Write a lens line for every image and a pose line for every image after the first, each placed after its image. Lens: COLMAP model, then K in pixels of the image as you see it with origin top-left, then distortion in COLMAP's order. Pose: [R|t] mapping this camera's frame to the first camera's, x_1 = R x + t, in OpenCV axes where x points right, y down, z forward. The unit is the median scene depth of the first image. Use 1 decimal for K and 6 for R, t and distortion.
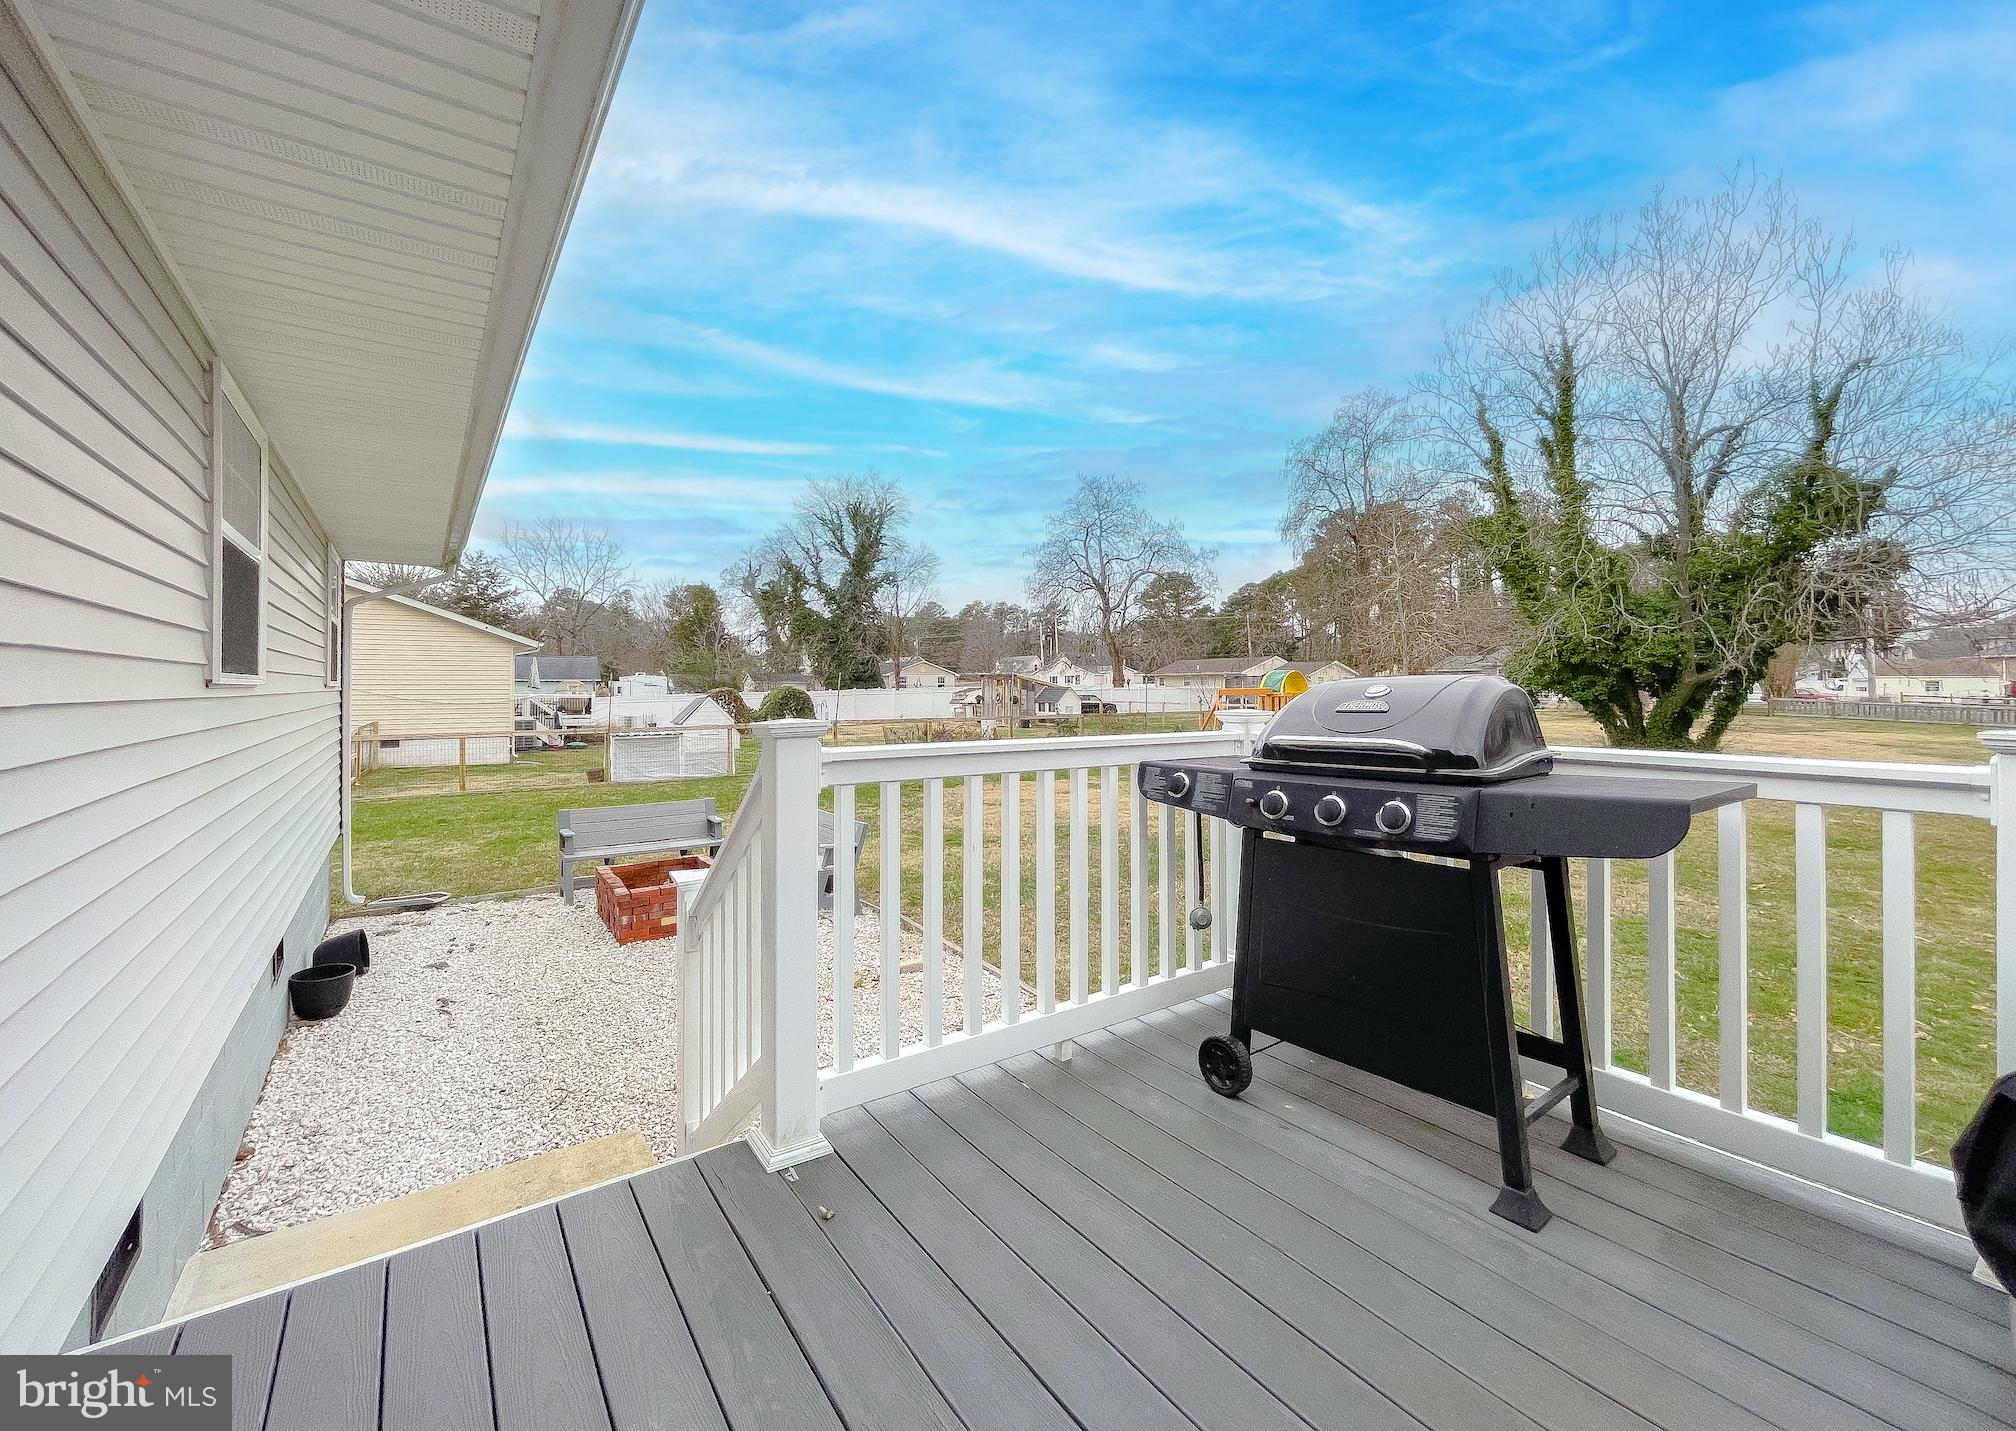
lens RADIAL K [[834.4, 0, 1002.5], [0, 834.4, 681.6], [0, 0, 1]] dist [-0.001982, 0.001821]
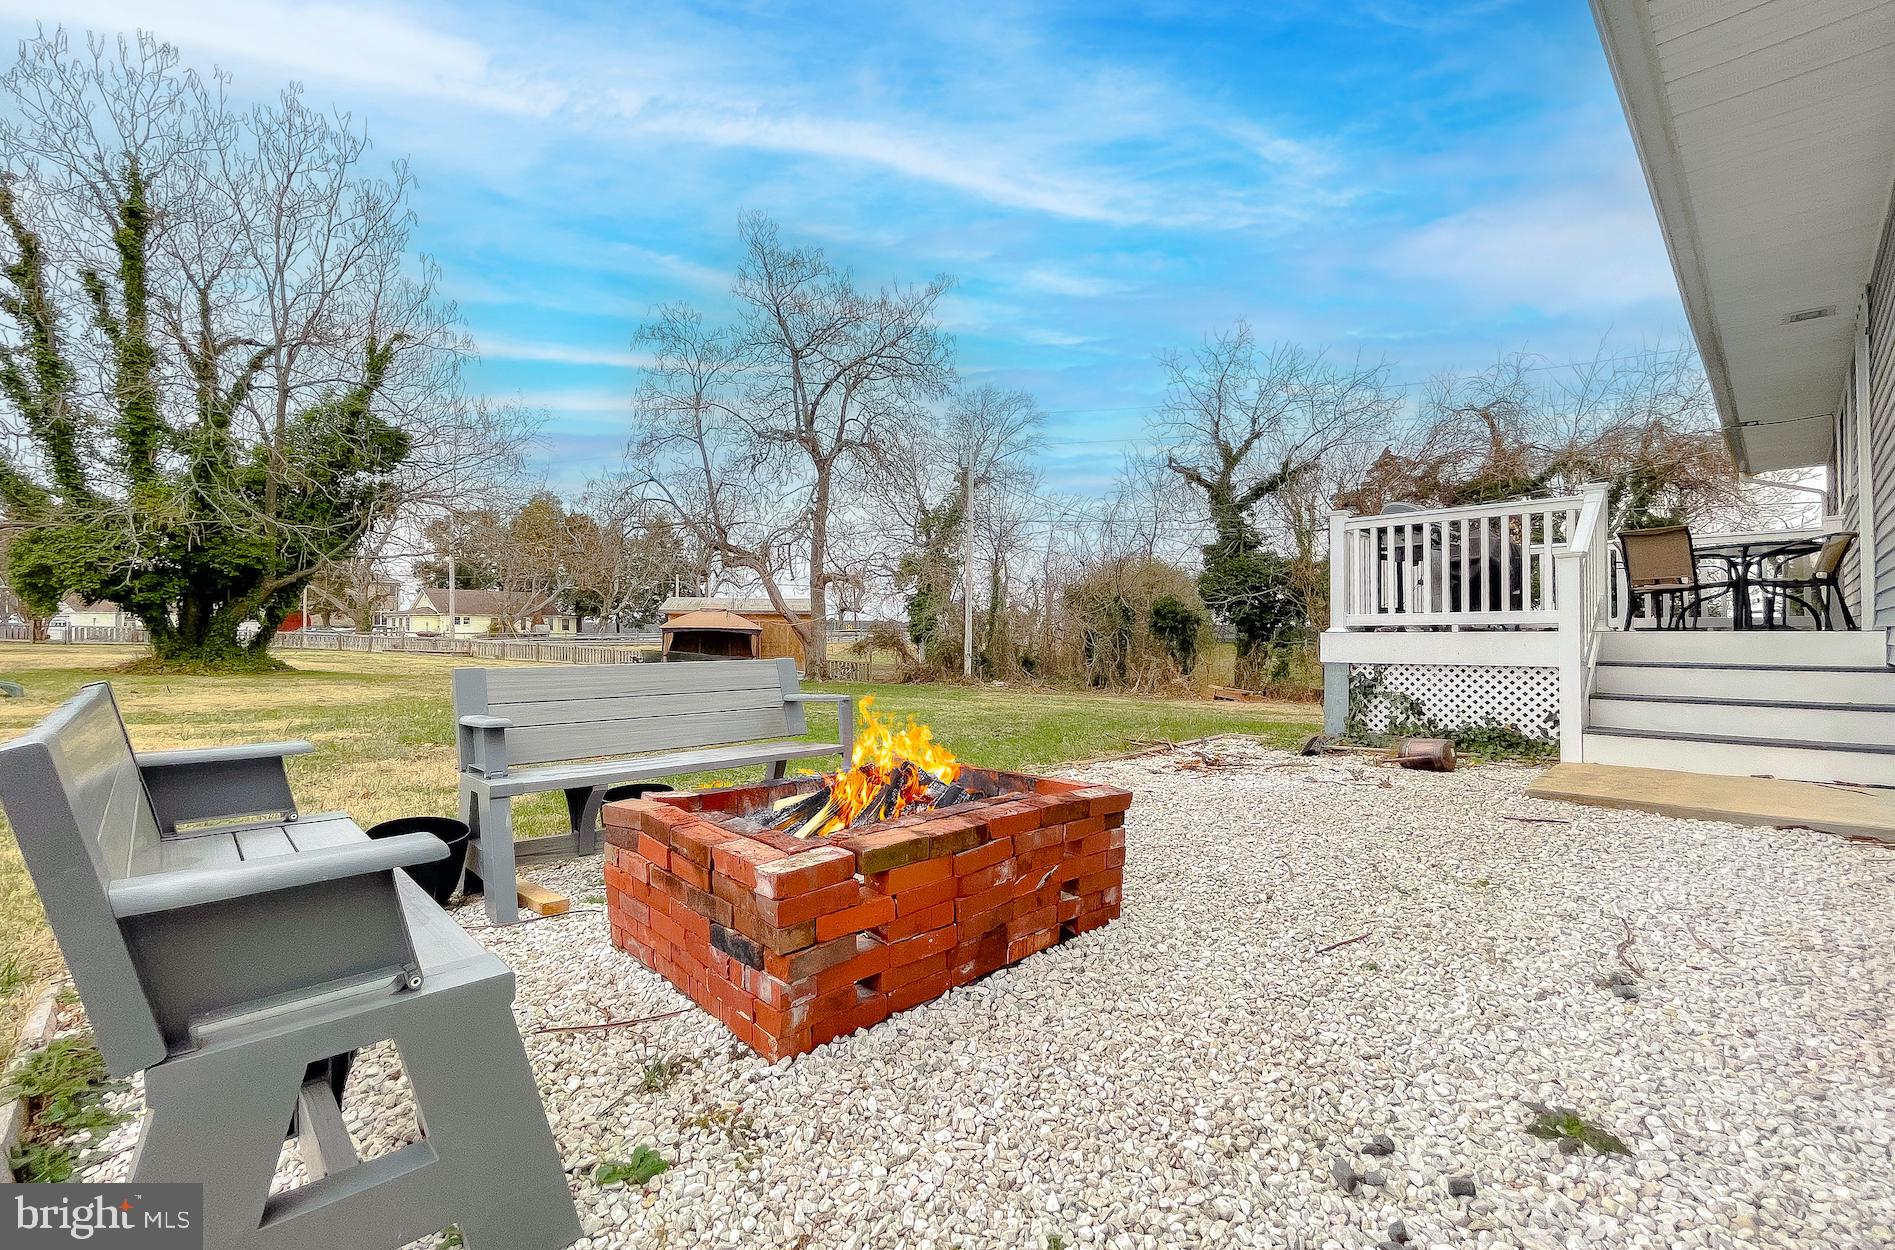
lens RADIAL K [[809.2, 0, 942.6], [0, 809.2, 629.2], [0, 0, 1]] dist [-0.002539, 0.001079]
pose [[-0.127307, 0.006323, 0.991843, -0.216837], [-0.006050, 0.999956, -0.007151, 0.047867], [-0.991845, -0.006911, -0.127263, 0.296875]]
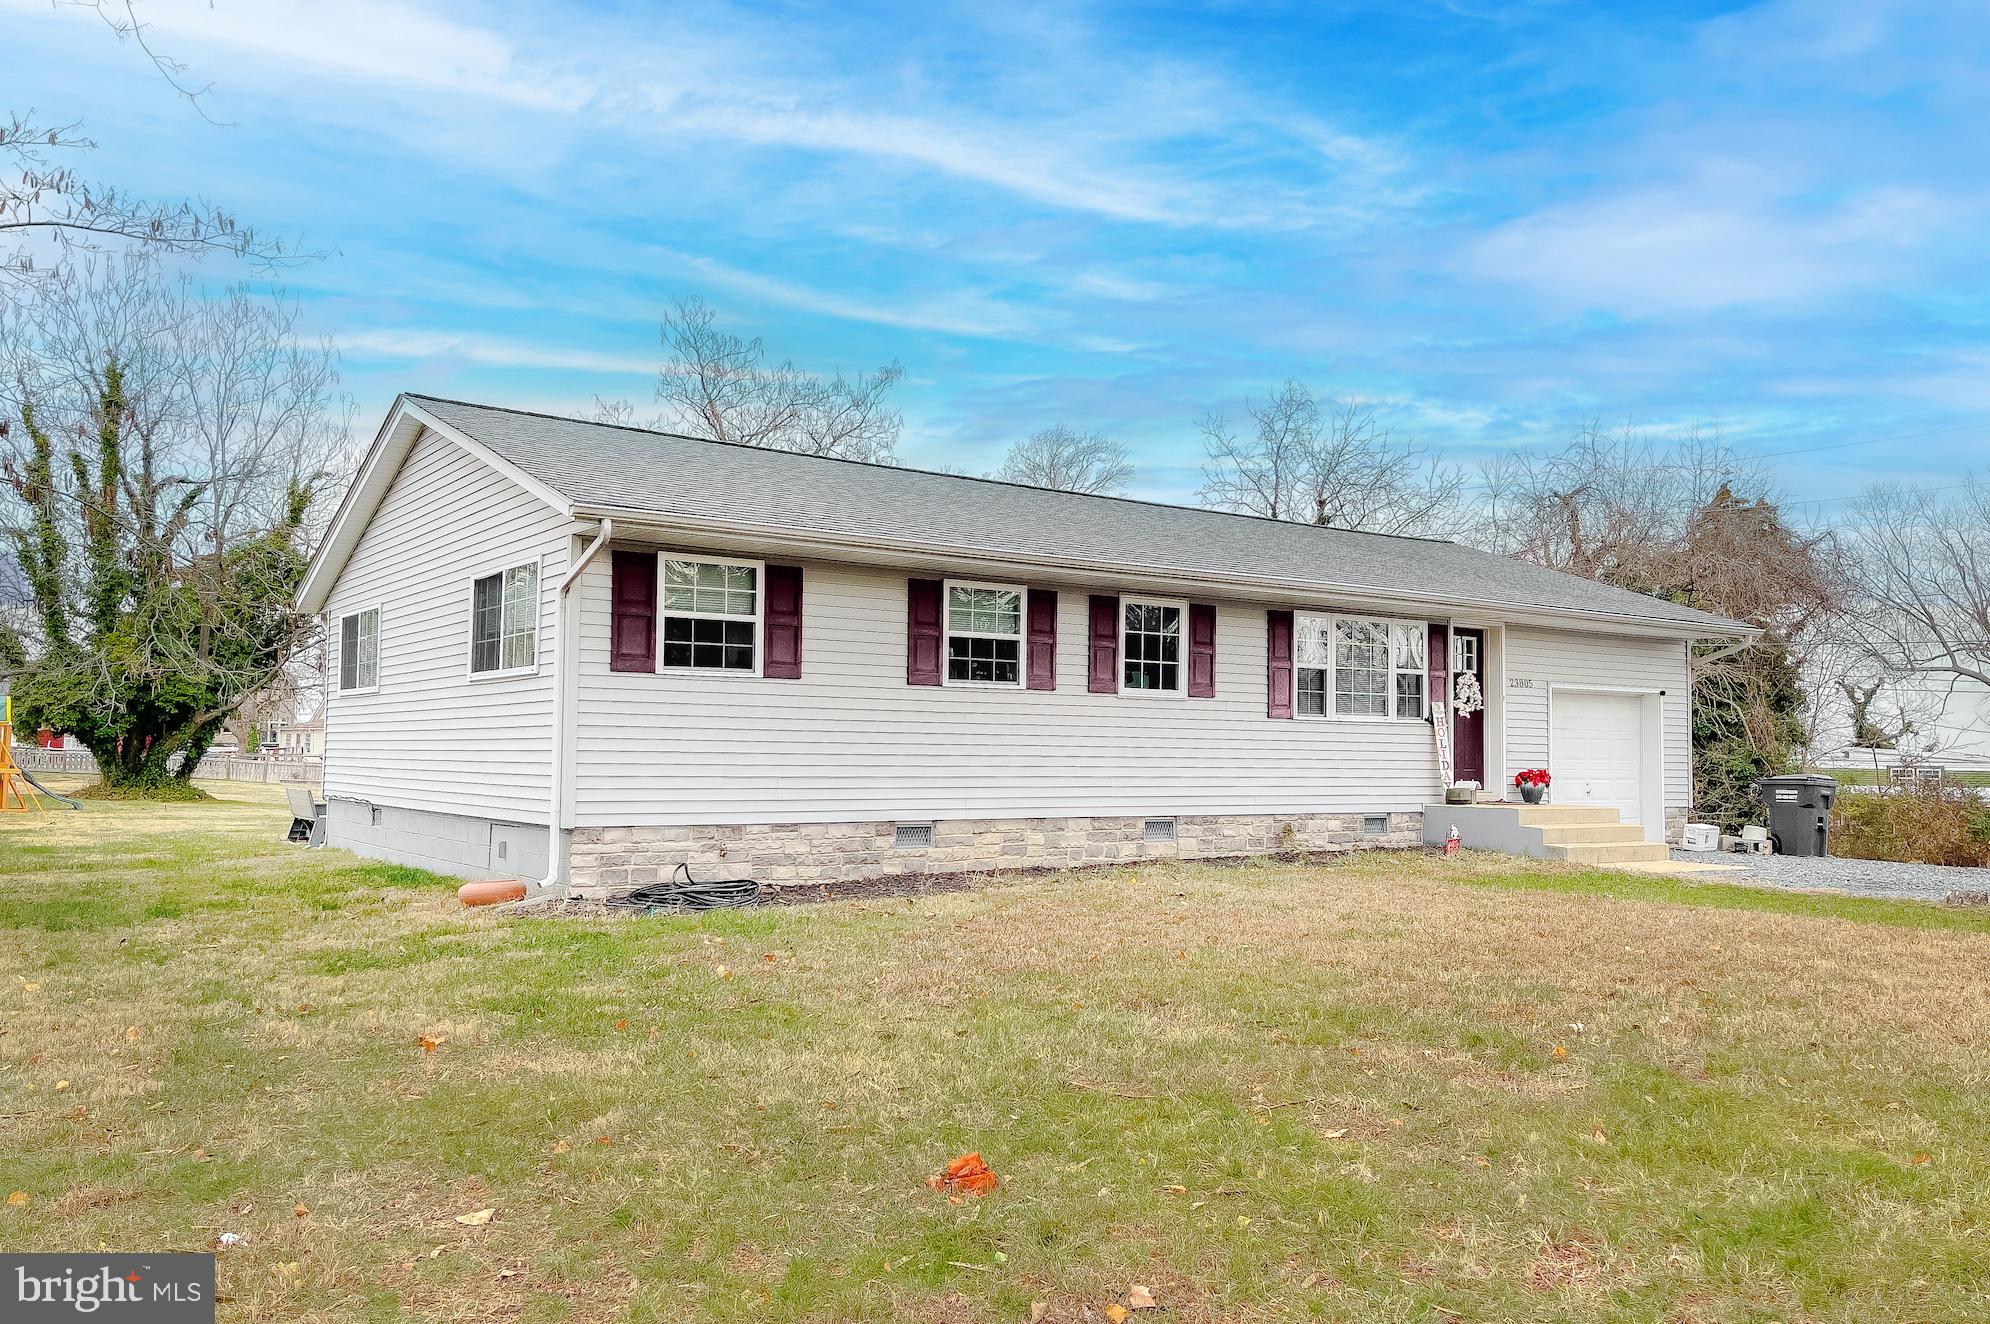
lens RADIAL K [[1489.7, 0, 1005.8], [0, 1489.7, 673.4], [0, 0, 1]] dist [0.031447, -0.018273]
pose [[0.017165, 0.059244, 0.998096, -1.011805], [-0.020458, 0.998055, -0.058890, 0.028505], [-0.999643, -0.019408, 0.018344, -0.073519]]
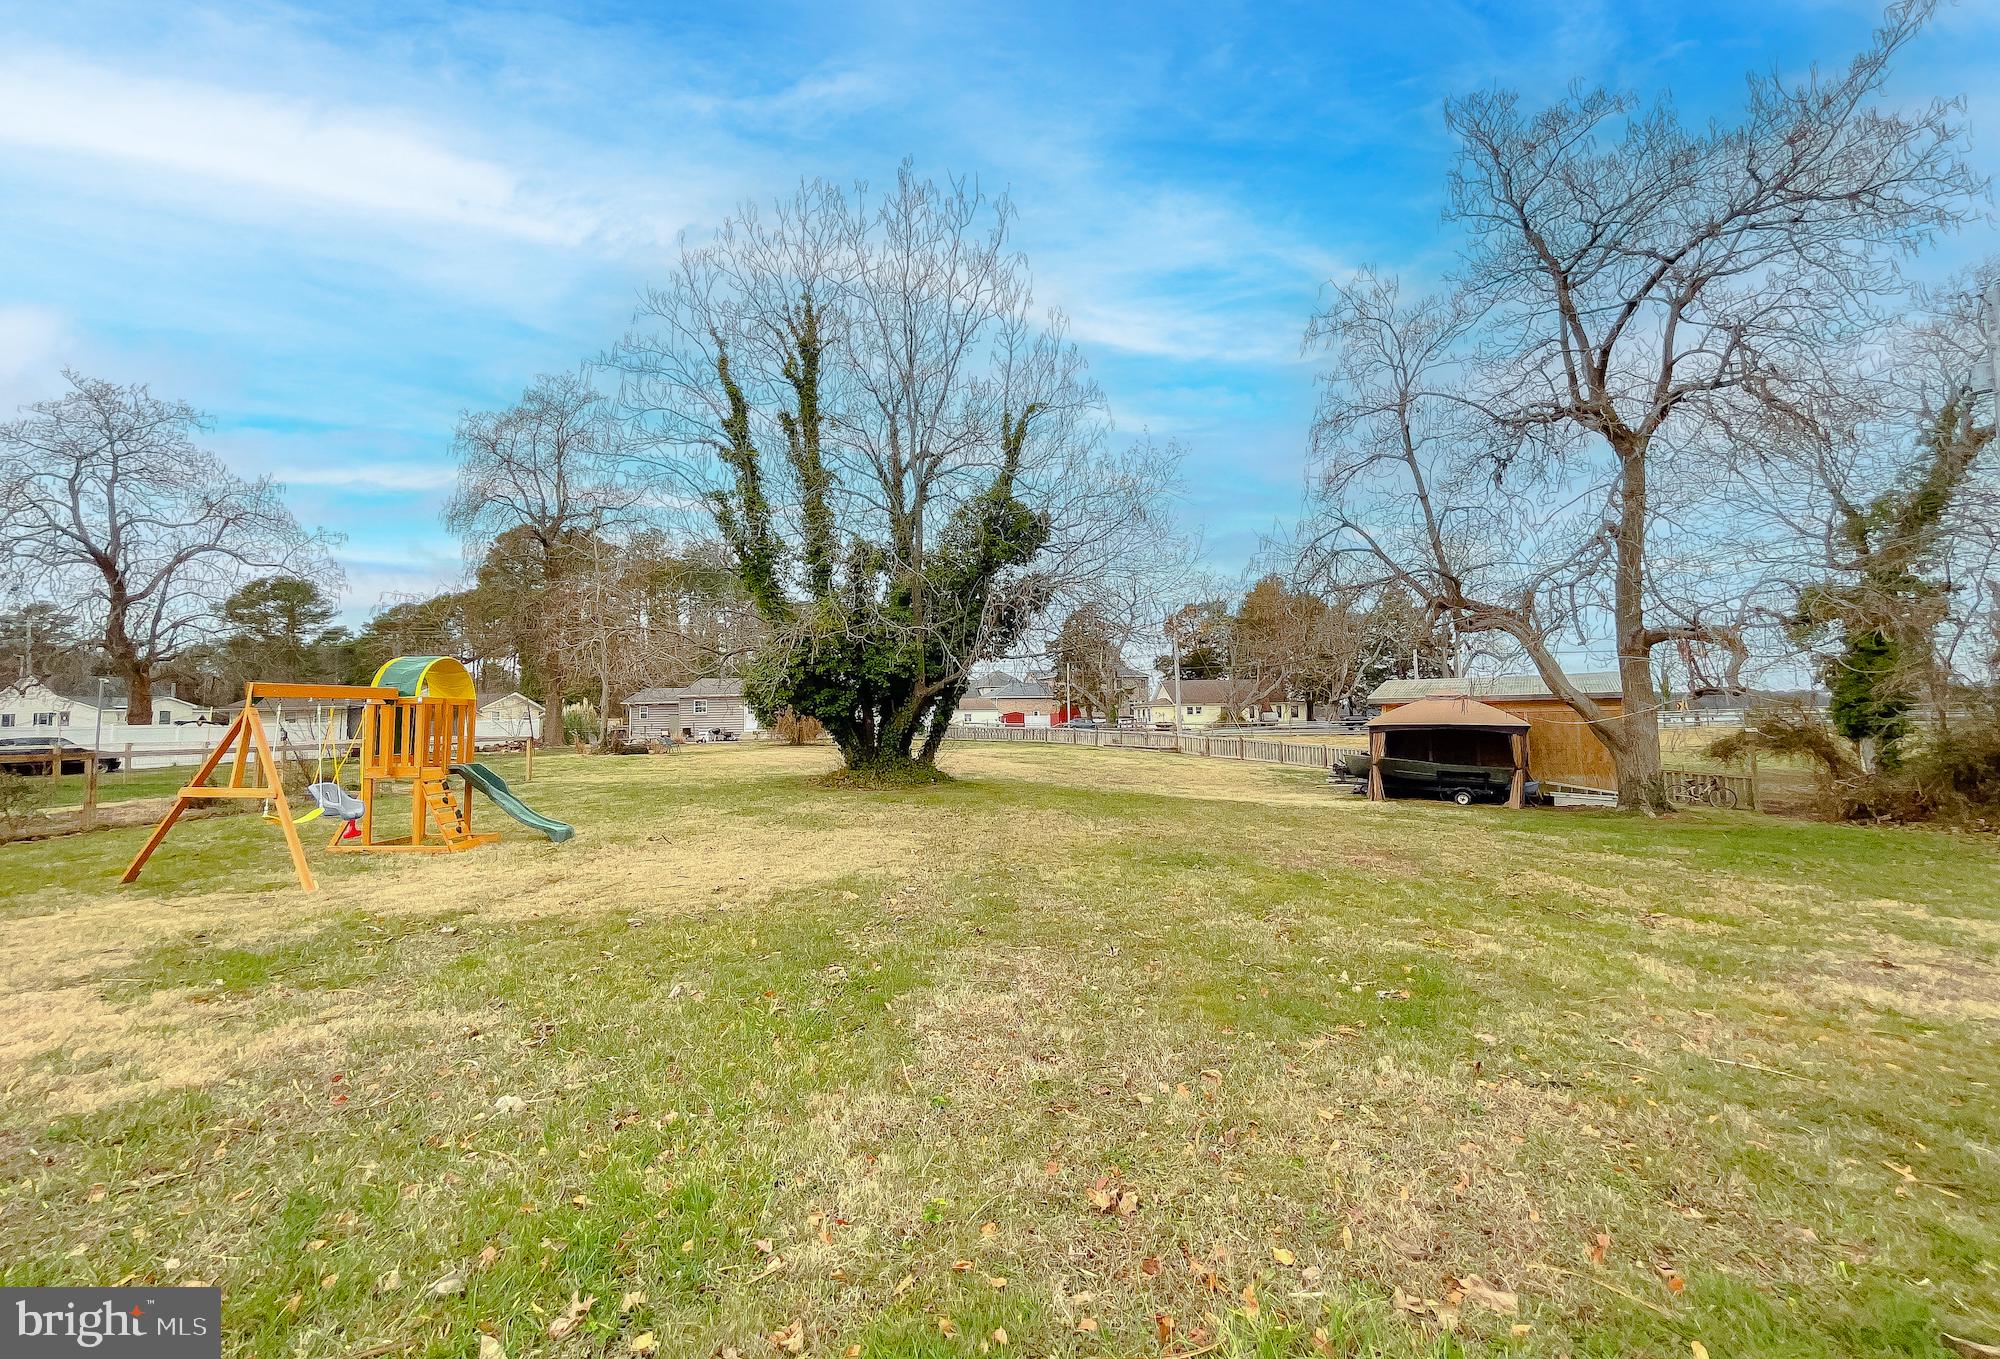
lens RADIAL K [[837.4, 0, 988.8], [0, 837.4, 665.0], [0, 0, 1]] dist [0.000190, 0.000671]
pose [[0.625190, 0.043415, 0.779264, 0.118810], [0.013246, 0.997718, -0.066213, 0.027110], [-0.780360, 0.051718, 0.623188, 0.315204]]
